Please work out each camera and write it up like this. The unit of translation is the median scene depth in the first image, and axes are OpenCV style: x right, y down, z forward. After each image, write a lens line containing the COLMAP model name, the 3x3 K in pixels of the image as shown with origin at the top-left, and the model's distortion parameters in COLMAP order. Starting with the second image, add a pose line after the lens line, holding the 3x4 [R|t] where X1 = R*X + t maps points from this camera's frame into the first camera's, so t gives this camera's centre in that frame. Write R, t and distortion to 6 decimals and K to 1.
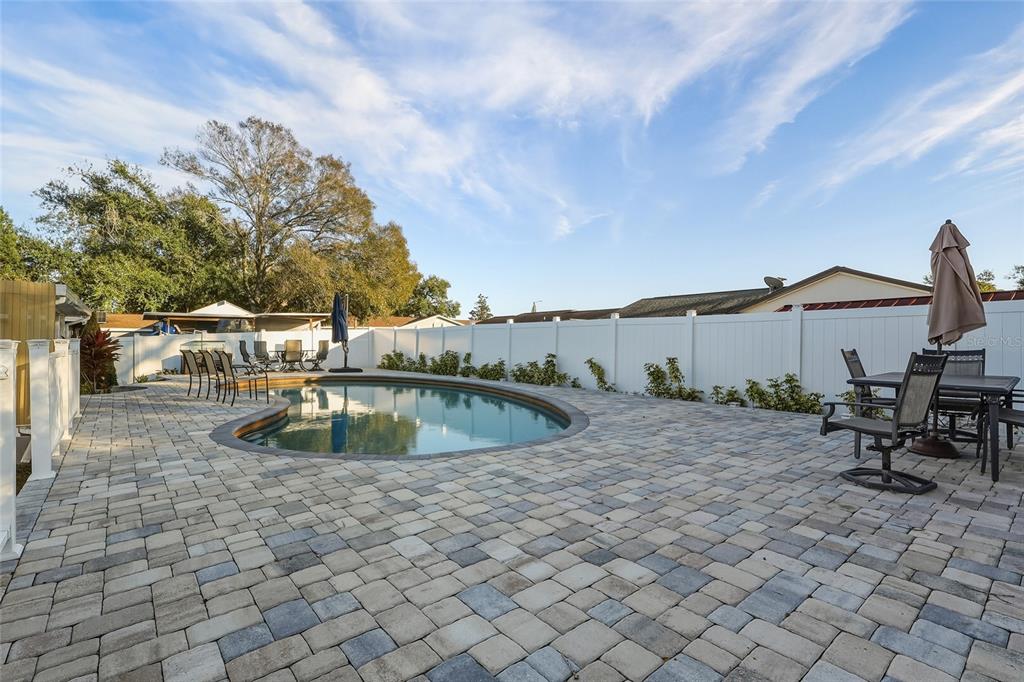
lens RADIAL K [[474.6, 0, 516.3], [0, 474.6, 339.7], [0, 0, 1]] dist [0.000887, 0.000066]
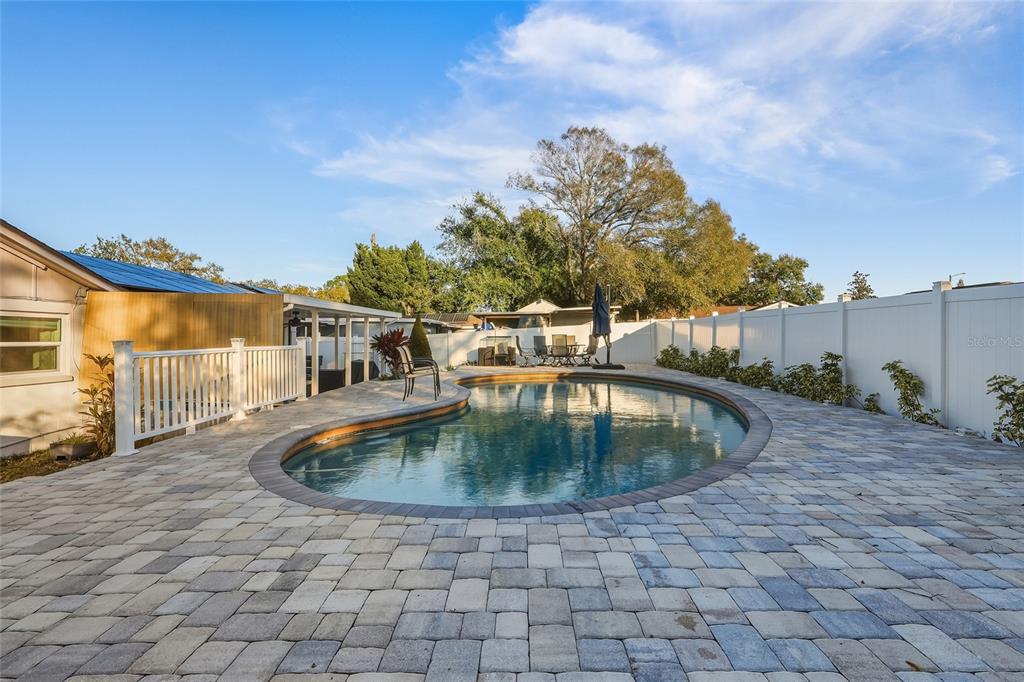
lens RADIAL K [[490.6, 0, 515.1], [0, 490.6, 324.9], [0, 0, 1]] dist [0.000309, 0.000042]
pose [[0.756151, -0.023337, -0.653981, 0.070521], [0.013175, 0.999704, -0.020440, -0.000035], [0.654265, 0.006839, 0.756235, 0.086435]]
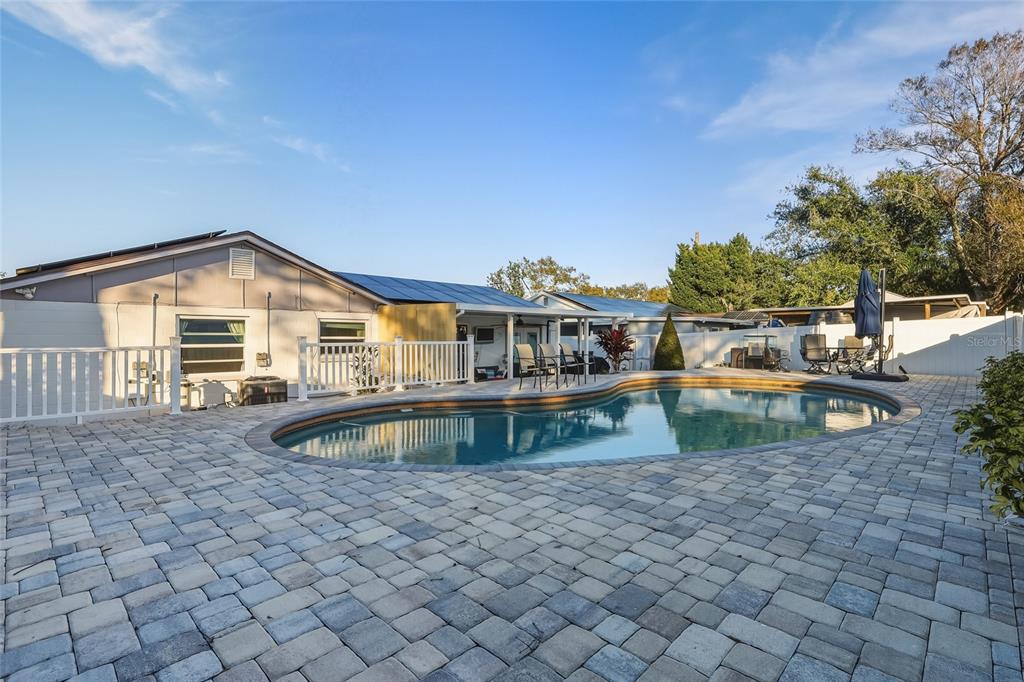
lens RADIAL K [[474.6, 0, 516.3], [0, 474.6, 339.7], [0, 0, 1]] dist [0.000887, 0.000066]
pose [[0.109408, 0.008557, -0.993960, 0.152965], [0.004636, 0.999948, 0.009119, -0.000066], [0.993986, -0.005606, 0.109363, 0.211917]]
